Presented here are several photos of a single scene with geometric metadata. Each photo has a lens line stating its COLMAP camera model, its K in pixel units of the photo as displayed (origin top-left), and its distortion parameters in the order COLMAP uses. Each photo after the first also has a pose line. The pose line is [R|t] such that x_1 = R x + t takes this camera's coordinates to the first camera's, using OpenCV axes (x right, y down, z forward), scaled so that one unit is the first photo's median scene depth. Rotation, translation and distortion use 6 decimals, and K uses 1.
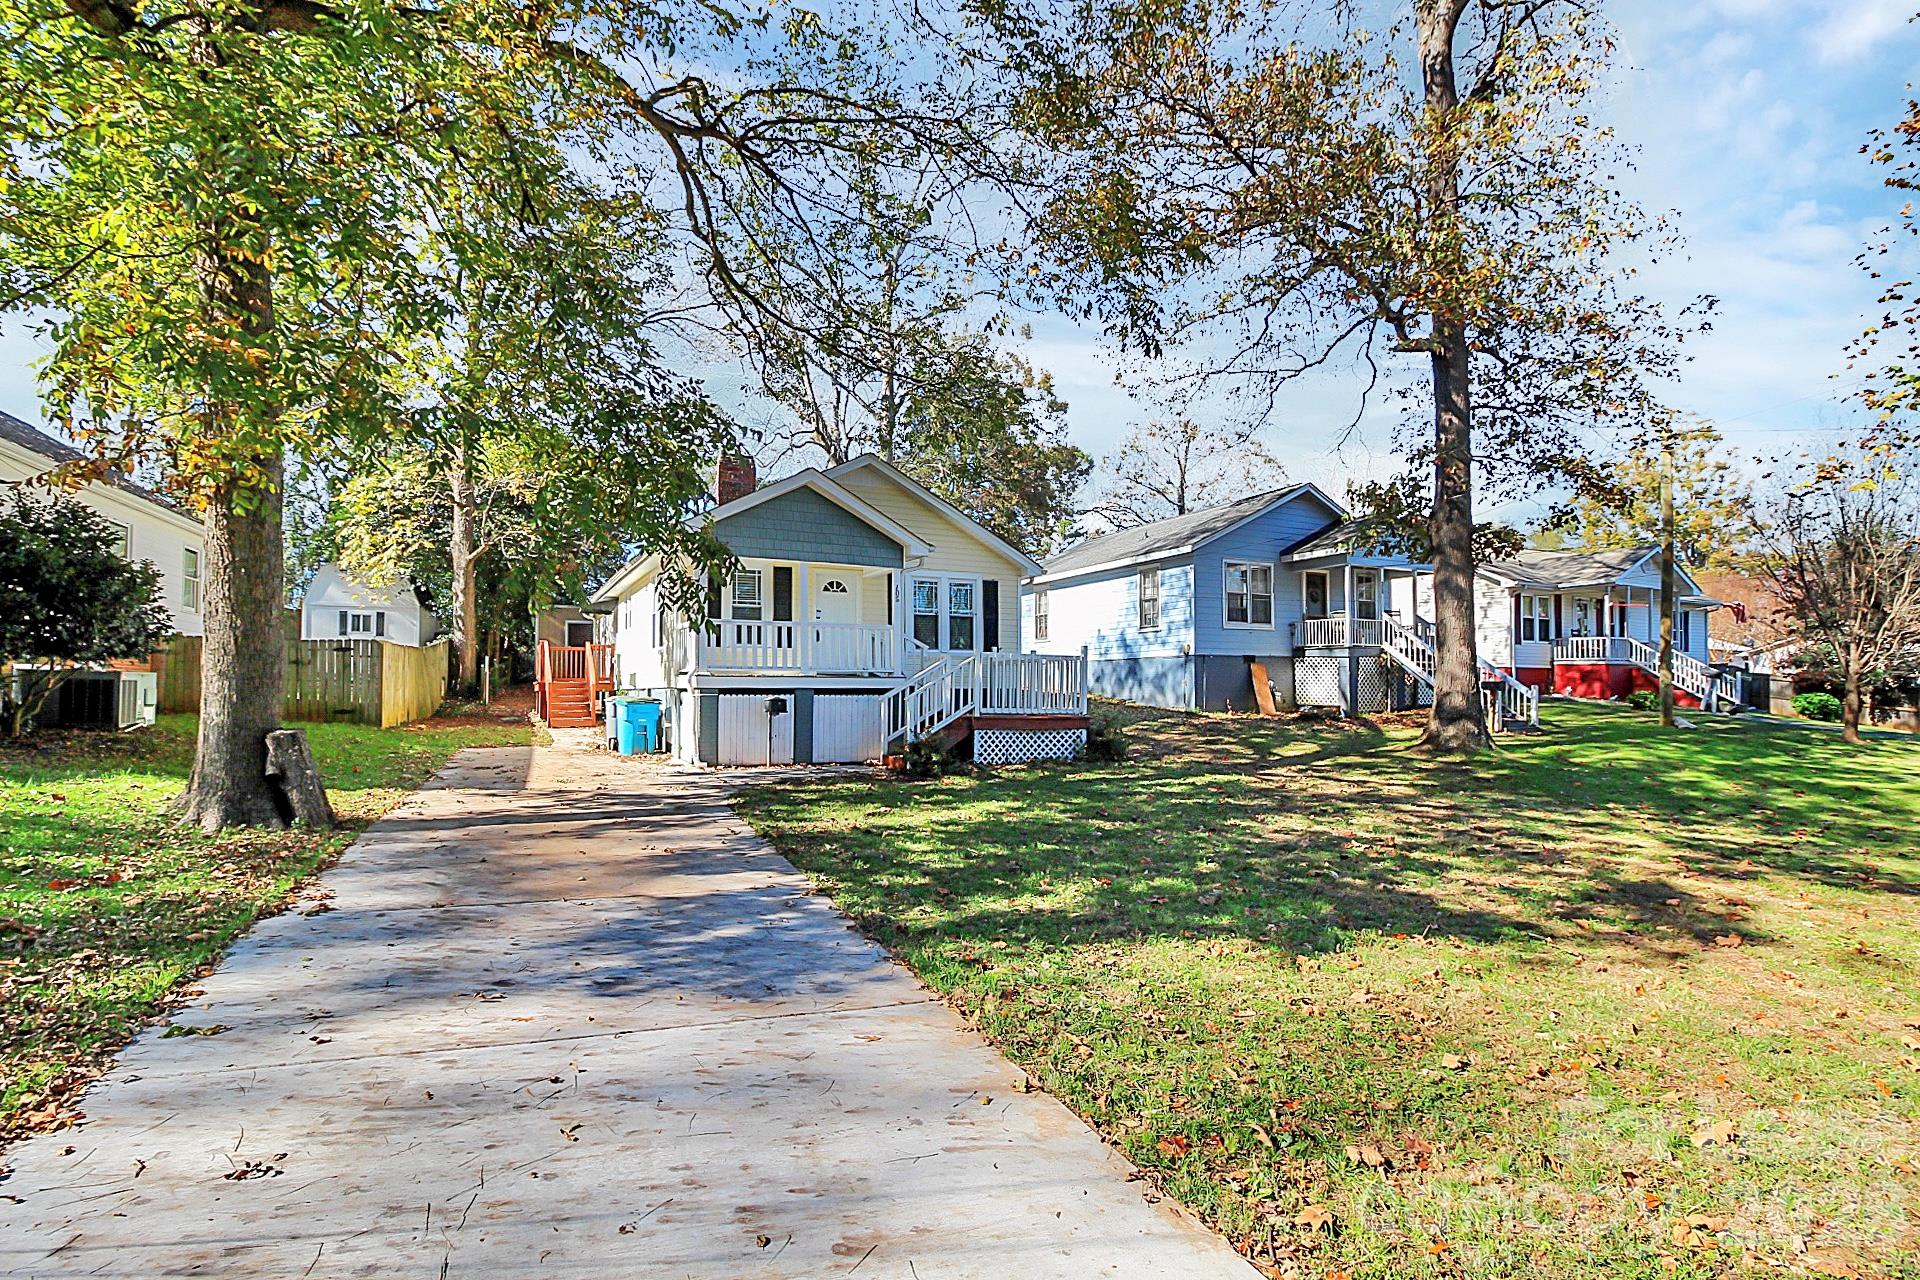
lens RADIAL K [[902.1, 0, 955.3], [0, 902.1, 650.6], [0, 0, 1]] dist [-0.000785, -0.014039]
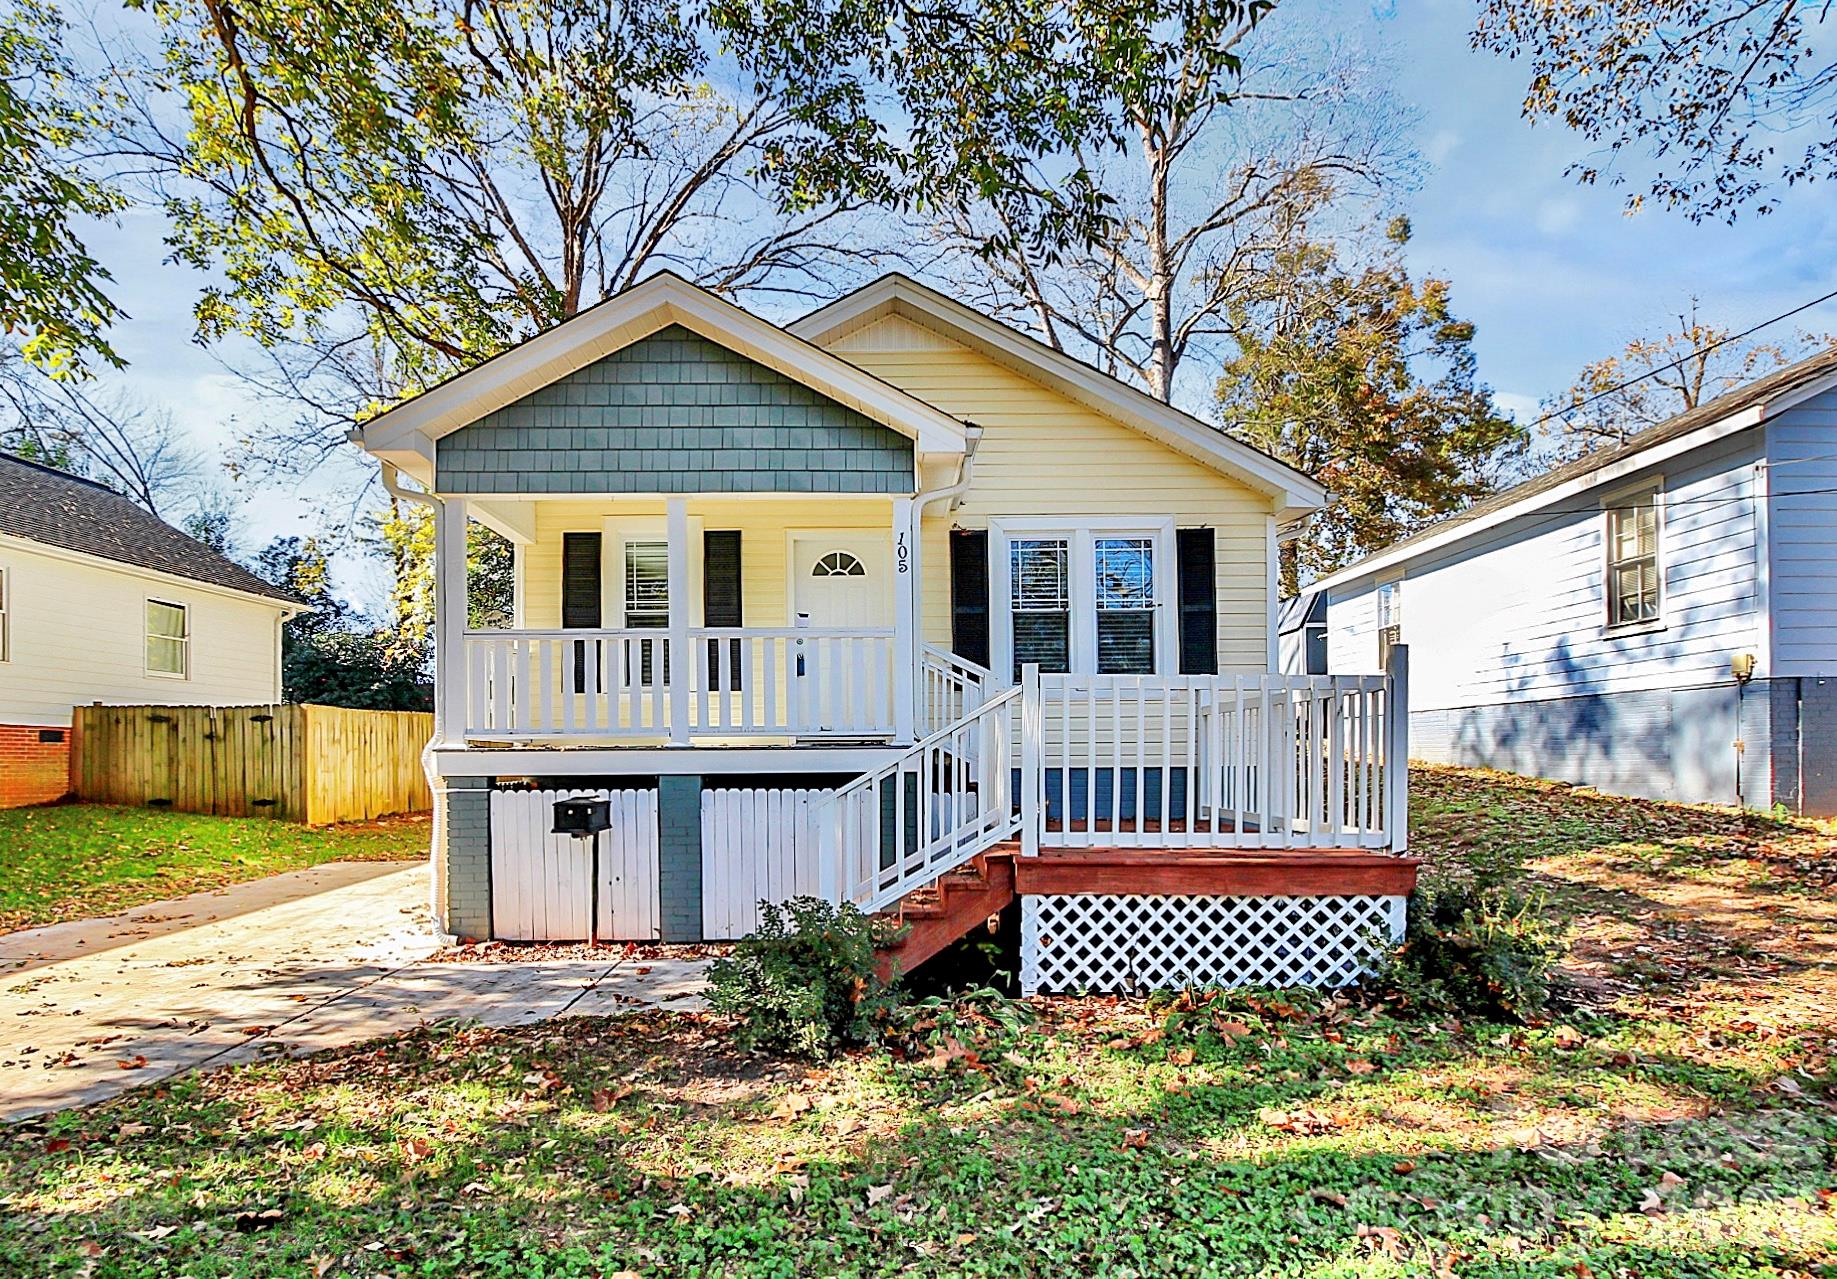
lens RADIAL K [[904.9, 0, 897.9], [0, 904.9, 748.4], [0, 0, 1]] dist [-0.001768, -0.001355]
pose [[0.892678, -0.011246, -0.450555, 0.090536], [0.028772, 0.999071, 0.032068, 0.011627], [0.449776, -0.041590, 0.892173, 0.430702]]
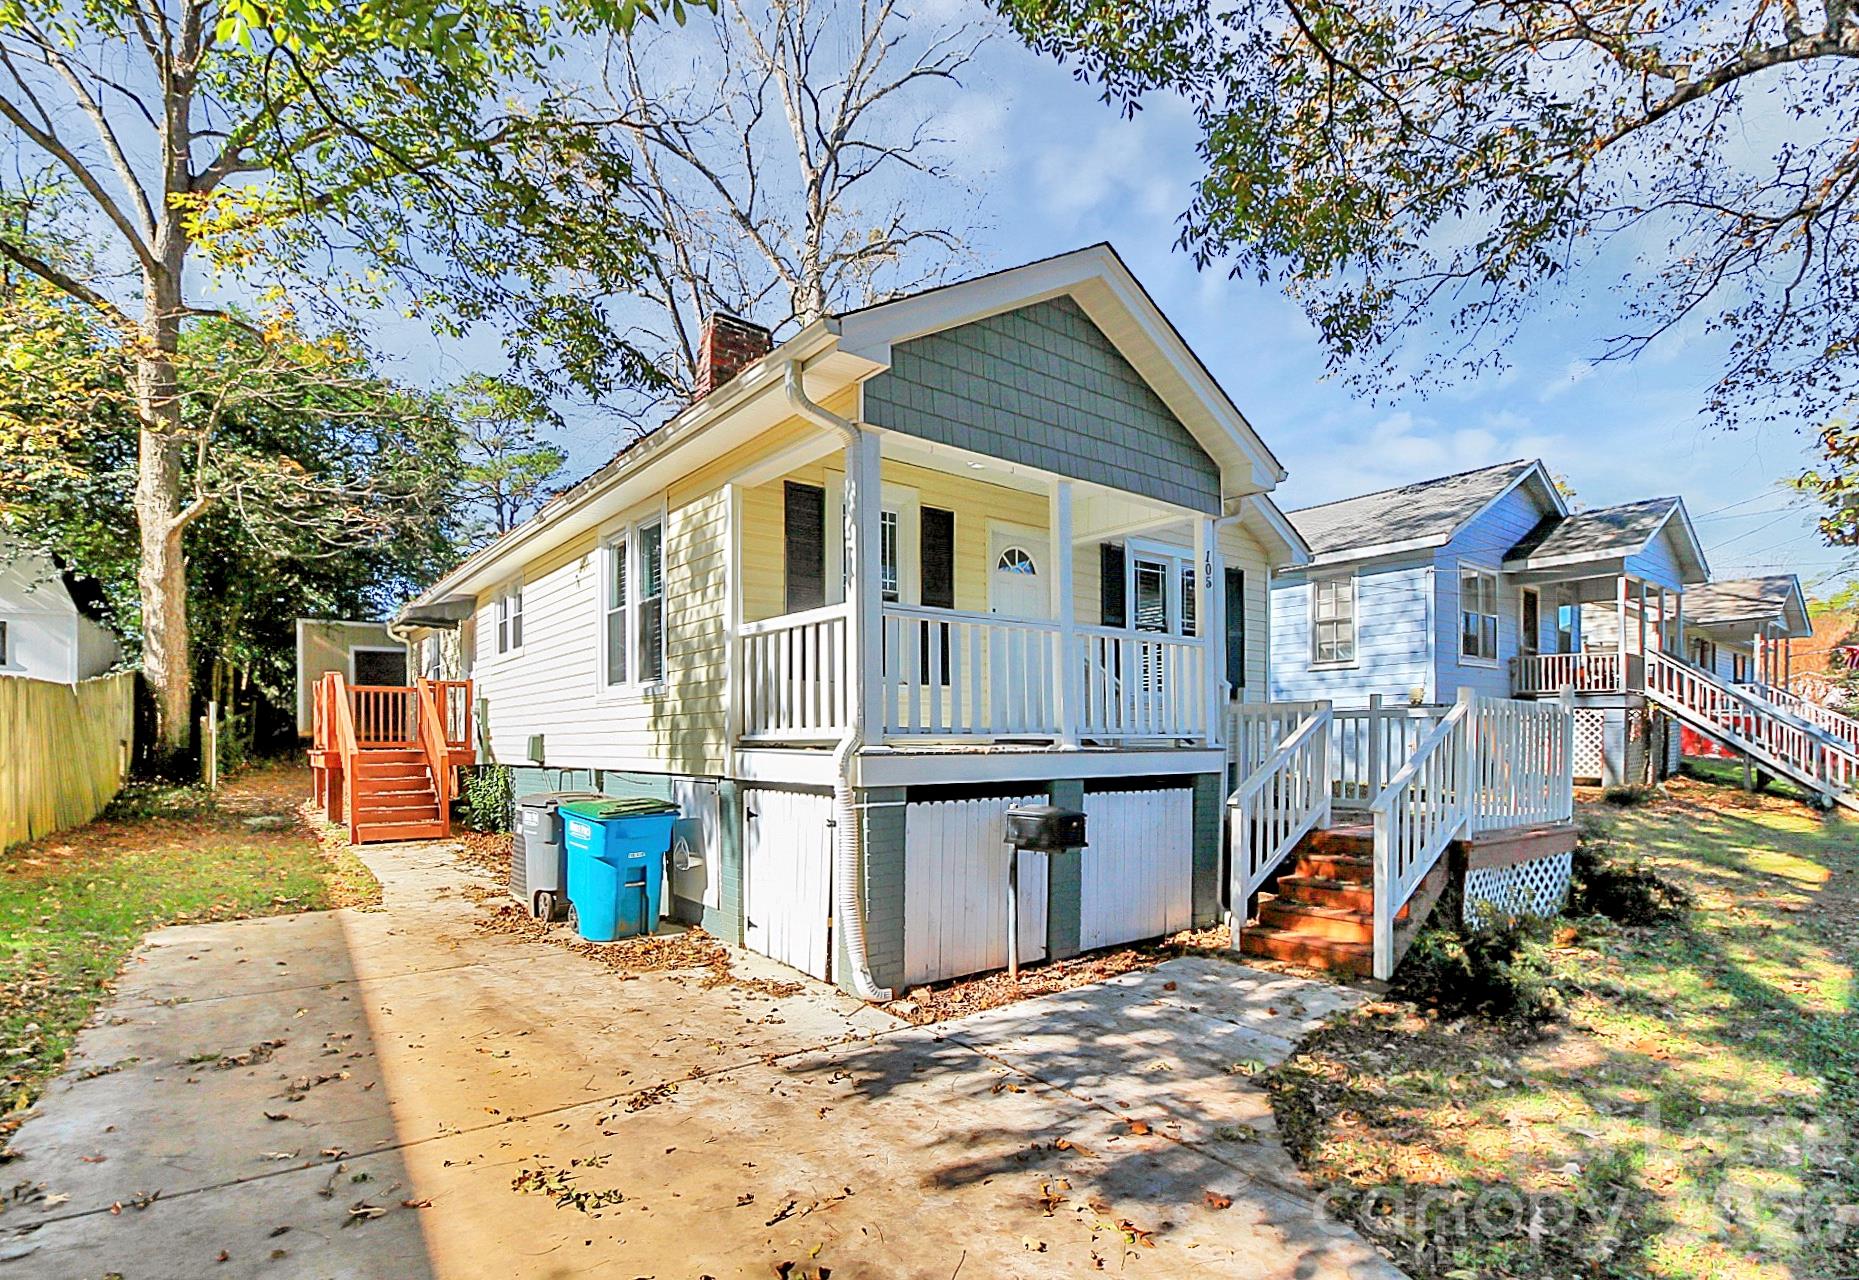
lens RADIAL K [[910.8, 0, 929.2], [0, 910.8, 736.5], [0, 0, 1]] dist [0.018308, -0.029636]
pose [[0.982065, -0.002707, 0.188525, -0.207991], [-0.004781, 0.999218, 0.039253, 0.003728], [-0.188484, -0.039450, 0.981284, 0.396287]]
